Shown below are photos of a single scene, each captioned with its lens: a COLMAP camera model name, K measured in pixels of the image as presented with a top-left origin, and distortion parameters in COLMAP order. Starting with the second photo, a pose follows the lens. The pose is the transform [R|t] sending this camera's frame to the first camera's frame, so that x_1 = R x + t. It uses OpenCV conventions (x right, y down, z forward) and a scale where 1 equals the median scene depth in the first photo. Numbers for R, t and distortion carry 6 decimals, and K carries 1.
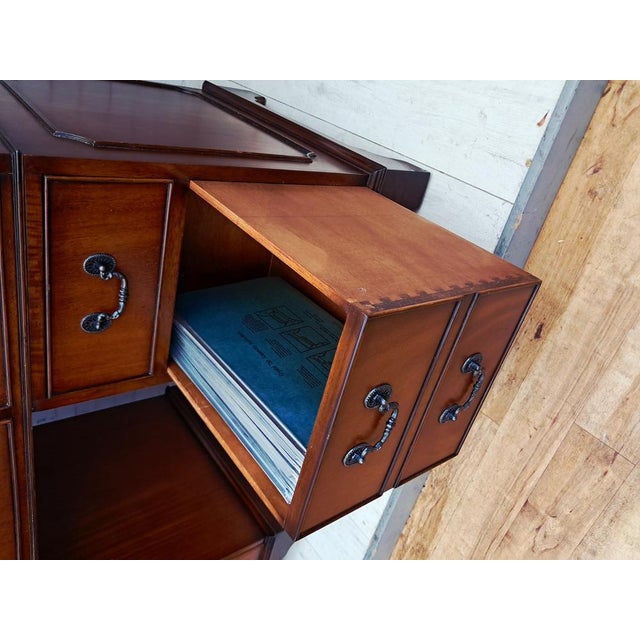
lens RADIAL K [[513.4, 0, 328.5], [0, 513.4, 322.2], [0, 0, 1]] dist [0.004939, -0.013079]
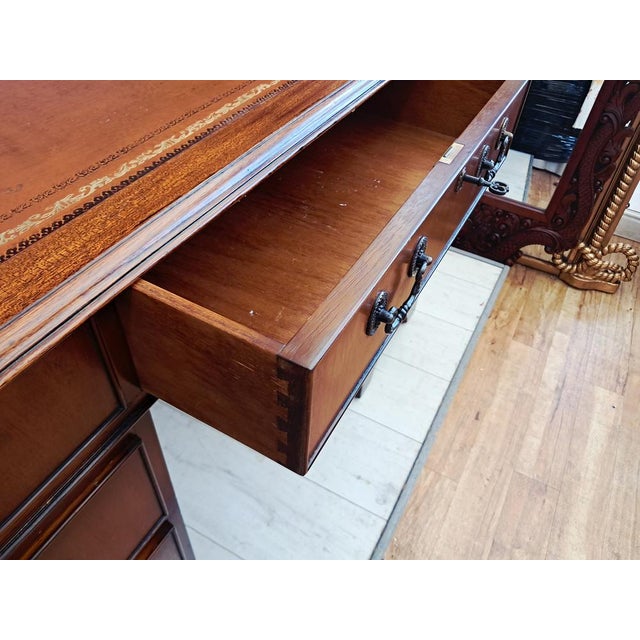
lens RADIAL K [[517.2, 0, 320.0], [0, 517.2, 320.0], [0, 0, 1]] dist [-0.070917, 0.089302]
pose [[0.603298, 0.617386, 0.504843, -0.832480], [0.050624, 0.602097, -0.796817, 1.071622], [-0.795907, 0.506275, 0.331989, 0.773971]]
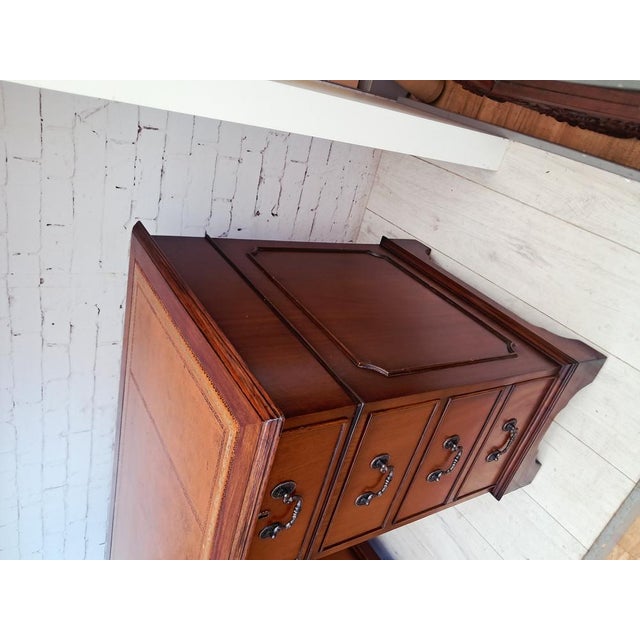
lens RADIAL K [[512.9, 0, 321.1], [0, 512.9, 325.8], [0, 0, 1]] dist [0.006811, -0.013366]
pose [[0.993829, 0.057946, -0.094582, -0.368763], [-0.062324, 0.997085, -0.044015, -0.289542], [0.091755, 0.049638, 0.994544, -0.241436]]
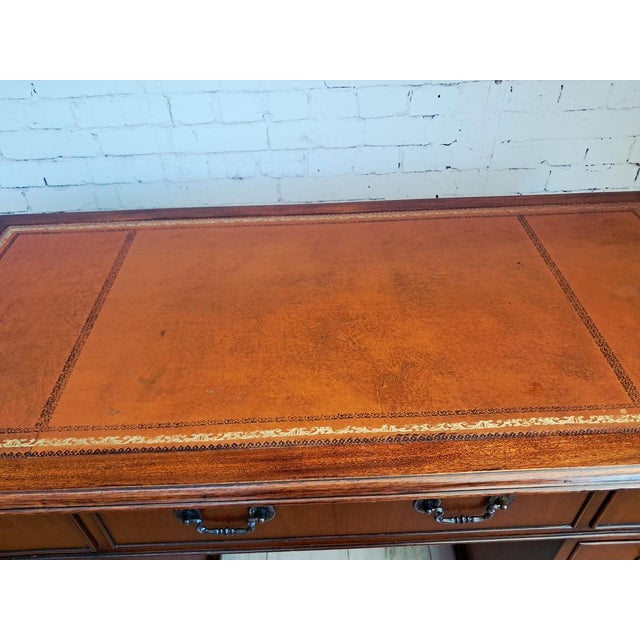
lens RADIAL K [[519.4, 0, 327.4], [0, 519.4, 316.3], [0, 0, 1]] dist [-0.005735, -0.010890]
pose [[0.275547, 0.960536, 0.037996, -0.912406], [-0.832882, 0.258290, -0.489483, 0.735324], [-0.479980, 0.103229, 0.871185, 0.266944]]
